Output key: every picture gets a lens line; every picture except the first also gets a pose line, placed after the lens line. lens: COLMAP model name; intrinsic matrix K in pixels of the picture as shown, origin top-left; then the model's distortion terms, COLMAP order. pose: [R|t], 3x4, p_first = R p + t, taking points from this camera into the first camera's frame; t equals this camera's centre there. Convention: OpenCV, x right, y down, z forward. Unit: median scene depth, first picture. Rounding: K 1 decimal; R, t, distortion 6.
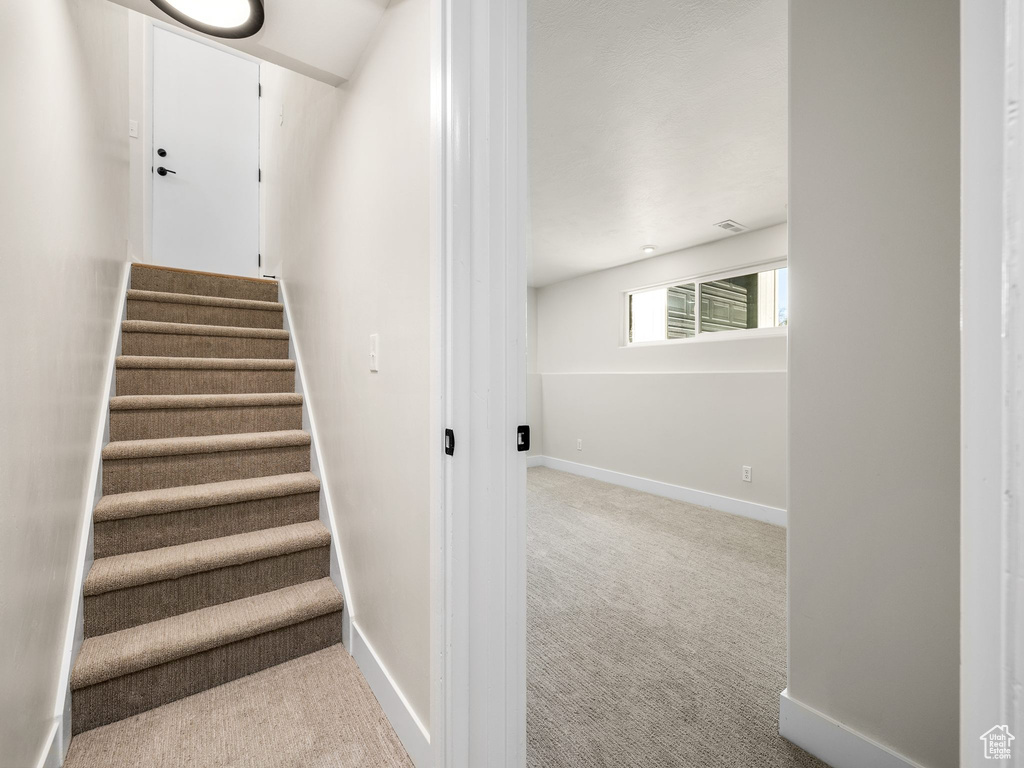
lens RADIAL K [[430.3, 0, 511.8], [0, 430.3, 381.2], [0, 0, 1]] dist [0.013133, -0.000598]
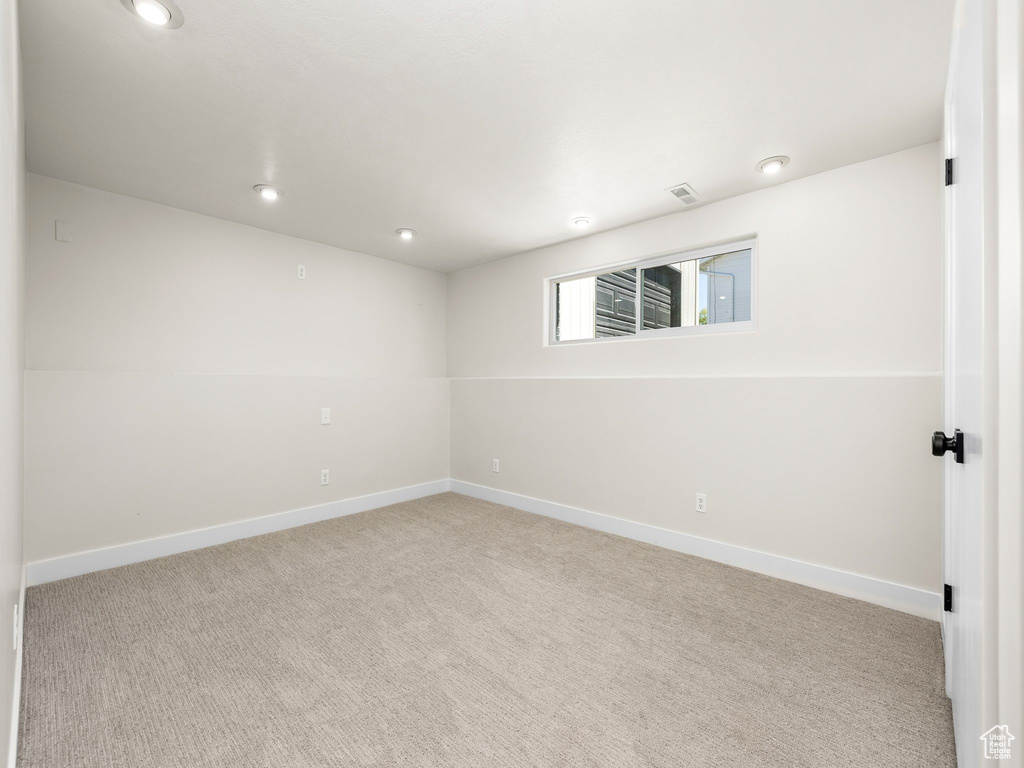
lens RADIAL K [[430.3, 0, 513.2], [0, 430.3, 383.4], [0, 0, 1]] dist [0.013133, -0.000598]
pose [[0.980122, 0.001503, 0.198390, 0.037022], [0.000313, 0.999958, -0.009123, -0.002580], [-0.198396, 0.009003, 0.980081, 0.261287]]
